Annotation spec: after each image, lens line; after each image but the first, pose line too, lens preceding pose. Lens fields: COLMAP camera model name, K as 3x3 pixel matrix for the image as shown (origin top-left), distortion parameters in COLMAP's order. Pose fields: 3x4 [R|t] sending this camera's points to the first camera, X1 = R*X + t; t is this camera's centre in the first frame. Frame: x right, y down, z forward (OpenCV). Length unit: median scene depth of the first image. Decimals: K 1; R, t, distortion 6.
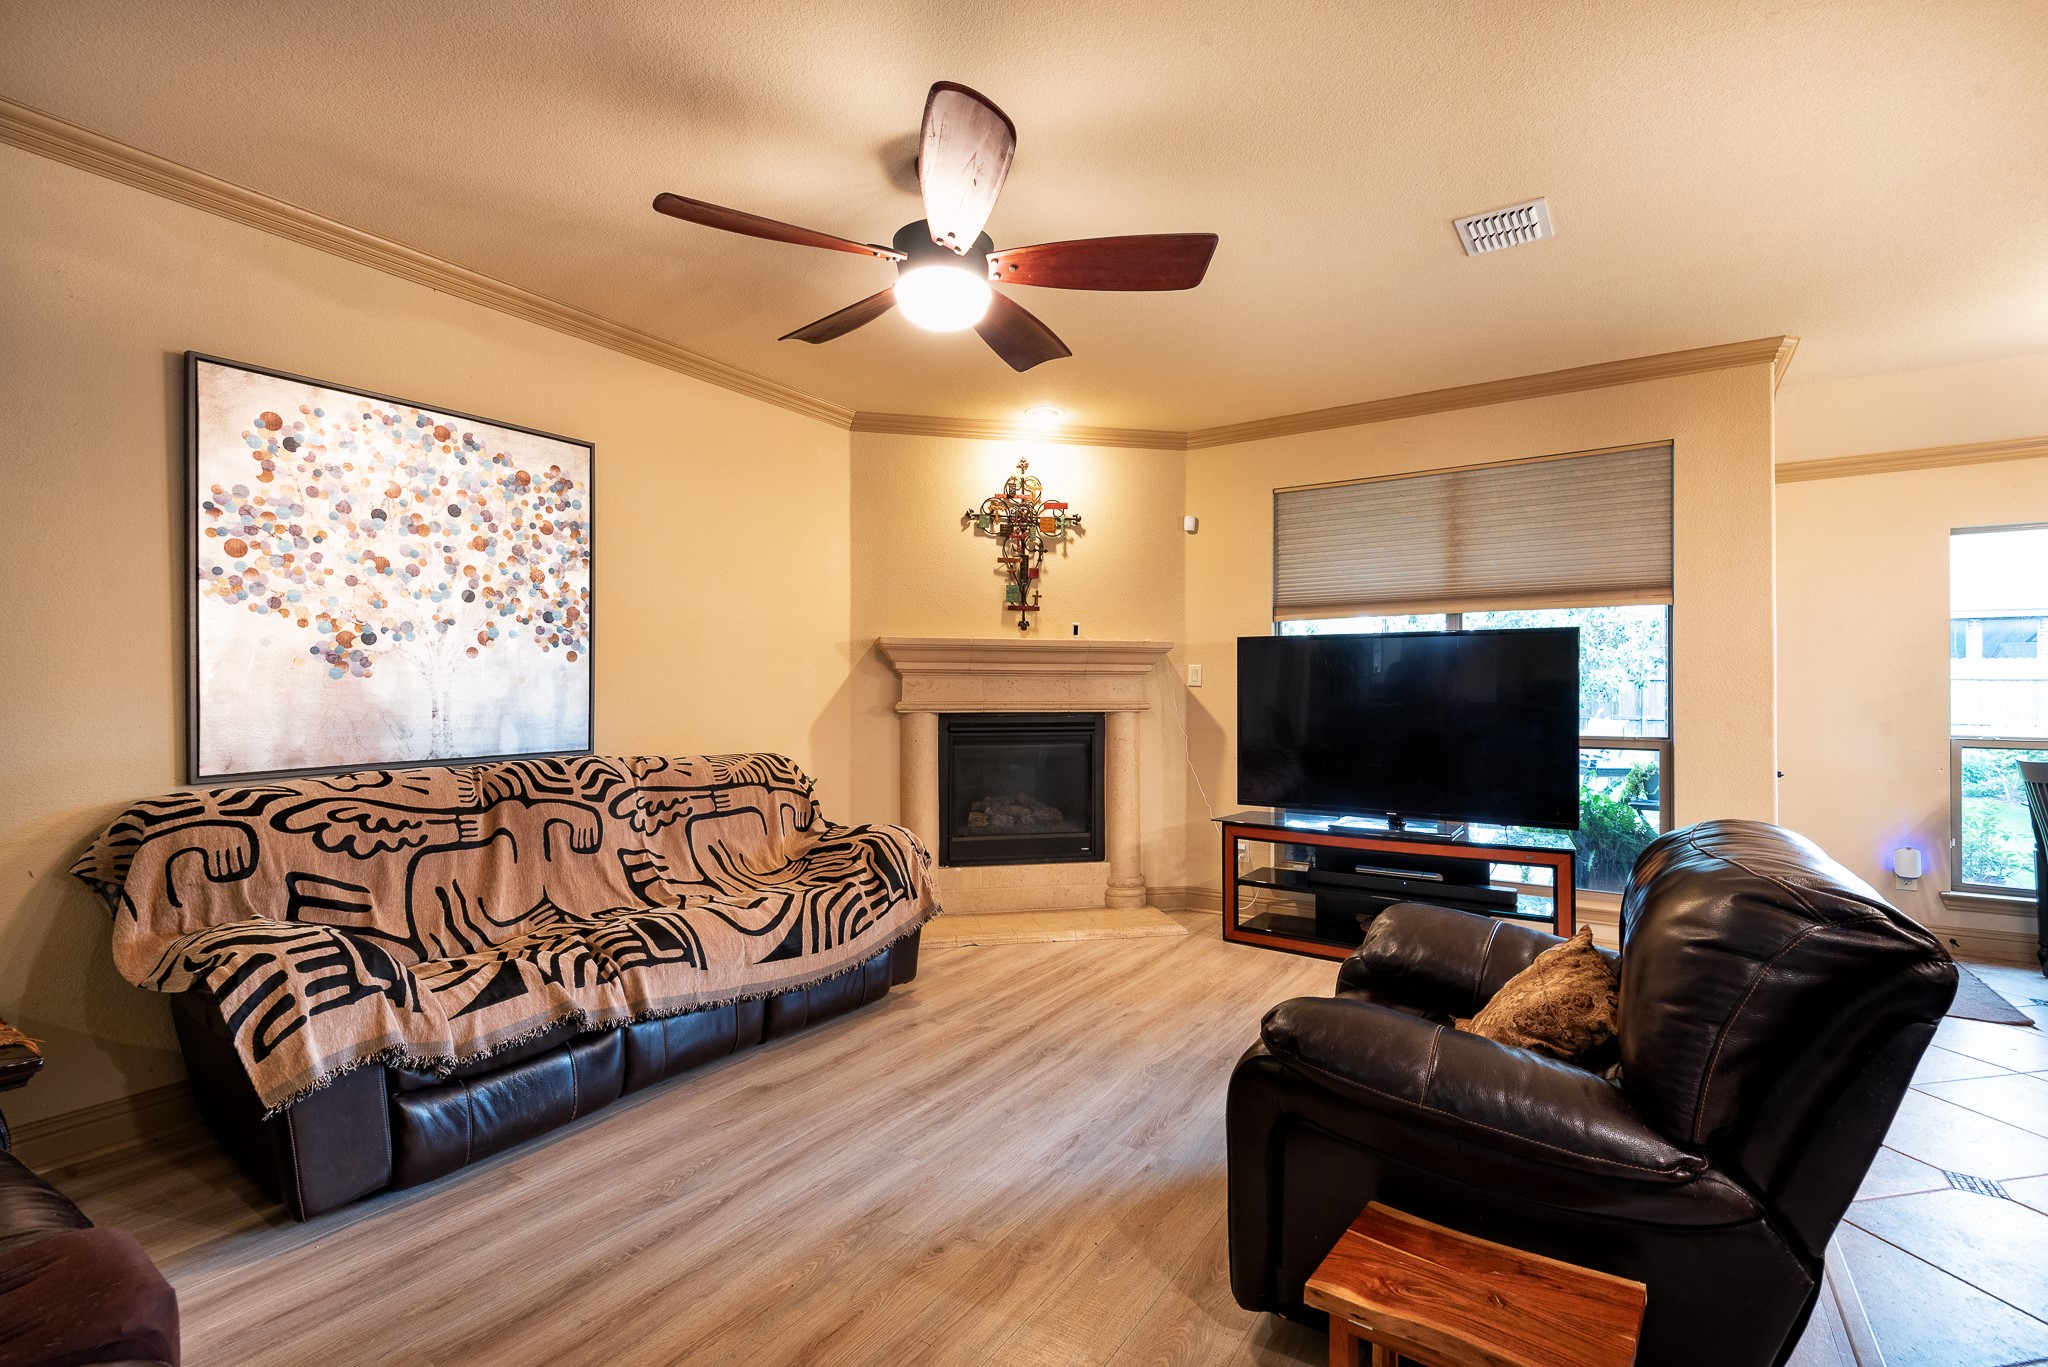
lens RADIAL K [[925.7, 0, 1024.2], [0, 925.7, 686.4], [0, 0, 1]] dist [0.030372, -0.015757]
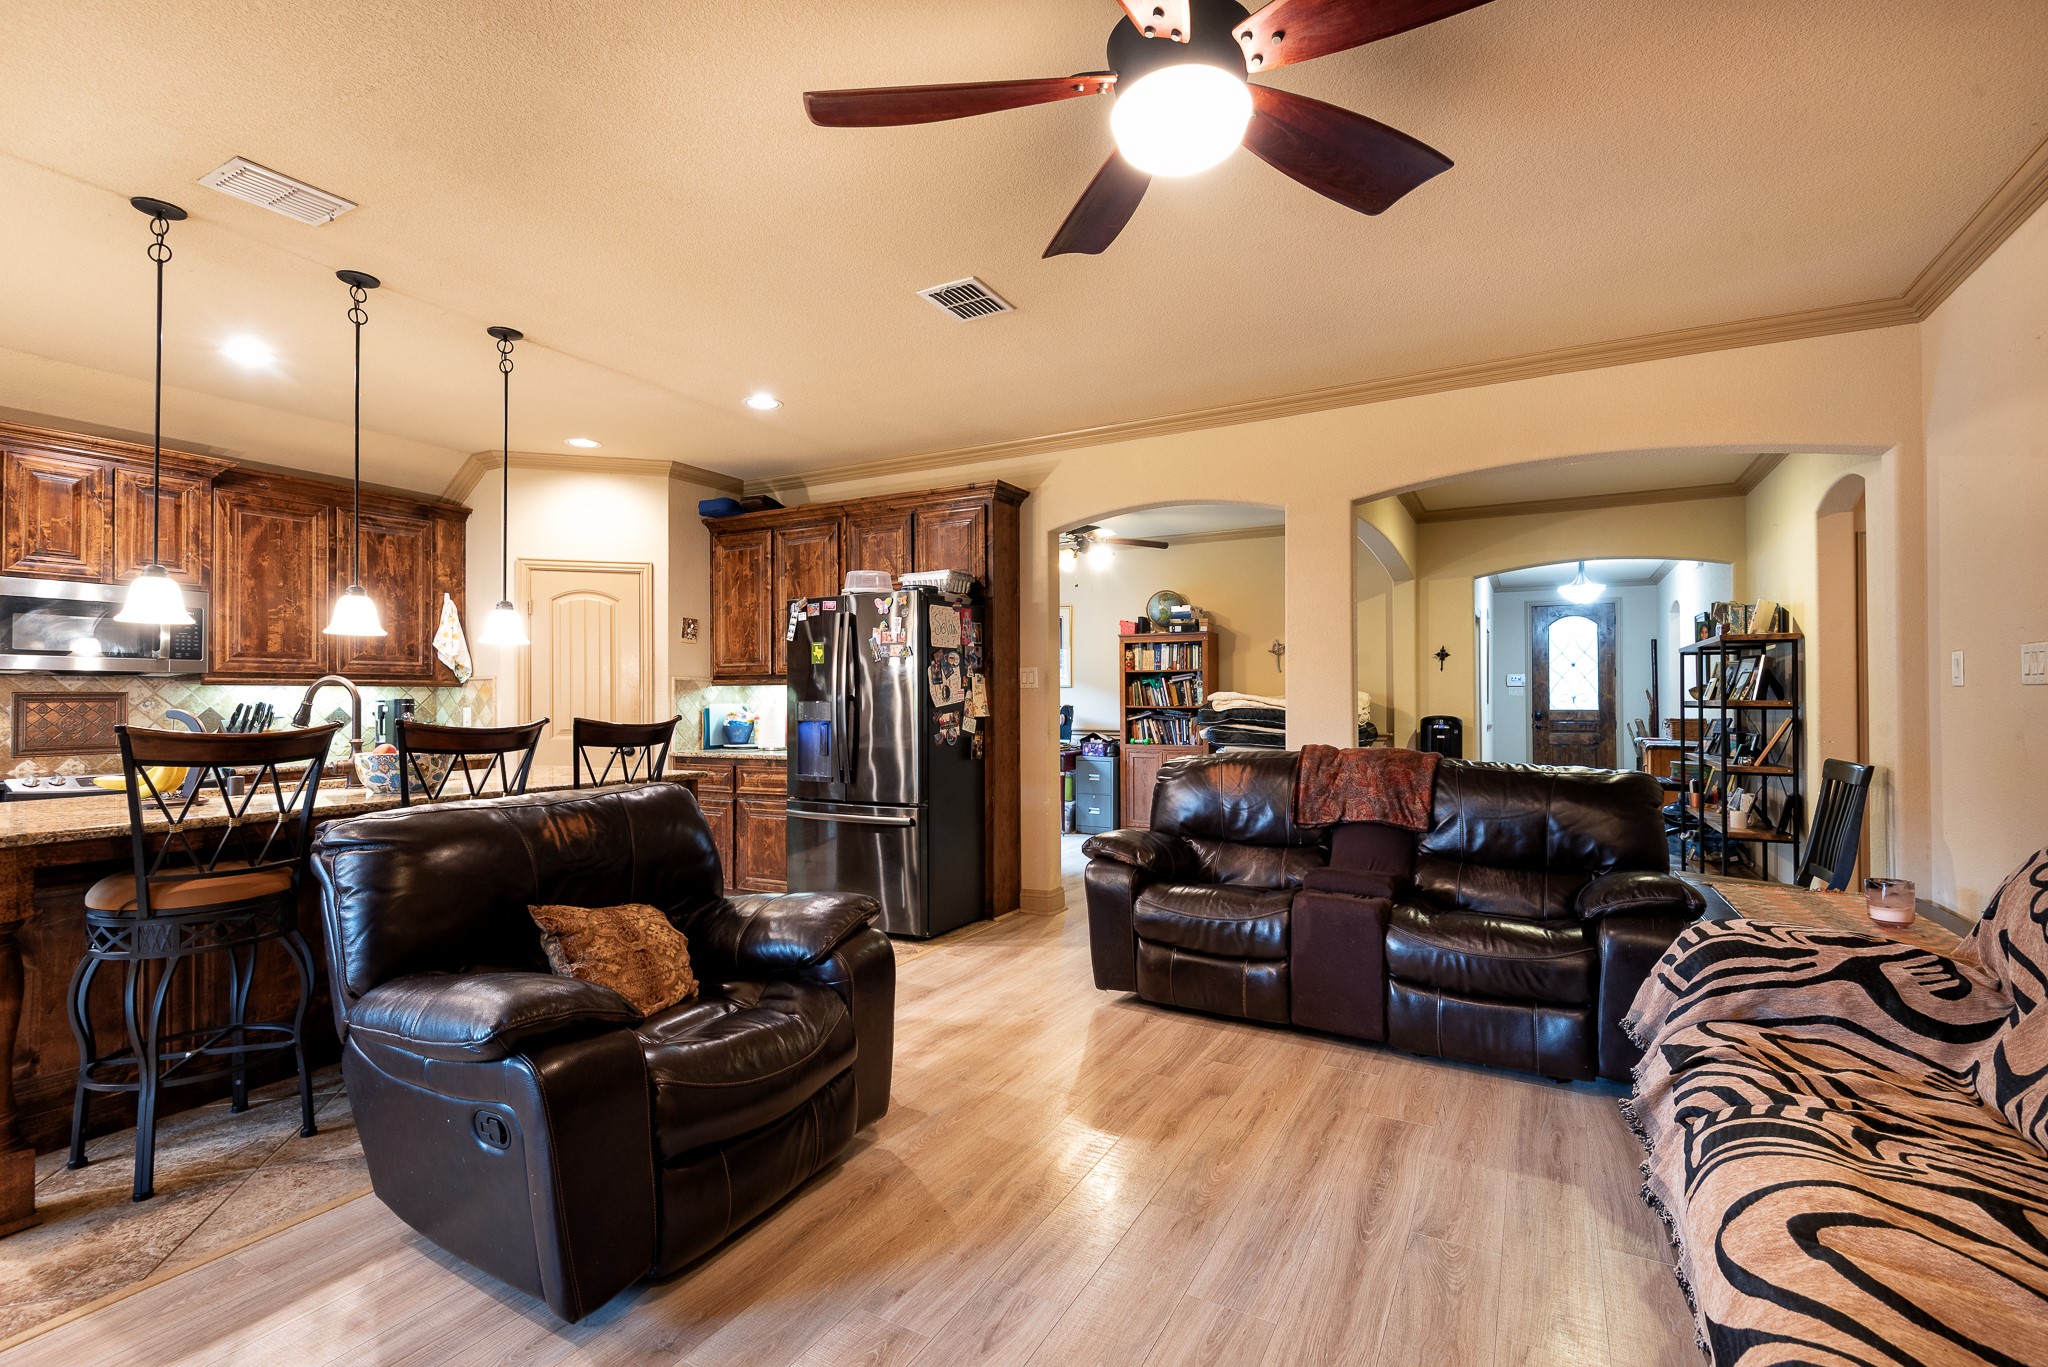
lens RADIAL K [[925.7, 0, 1023.6], [0, 925.7, 689.0], [0, 0, 1]] dist [0.030372, -0.015757]
pose [[-0.997544, 0.000080, -0.070042, 0.043900], [0.001289, 0.999851, -0.017213, 0.007459], [0.070030, -0.017261, -0.997396, 0.955660]]
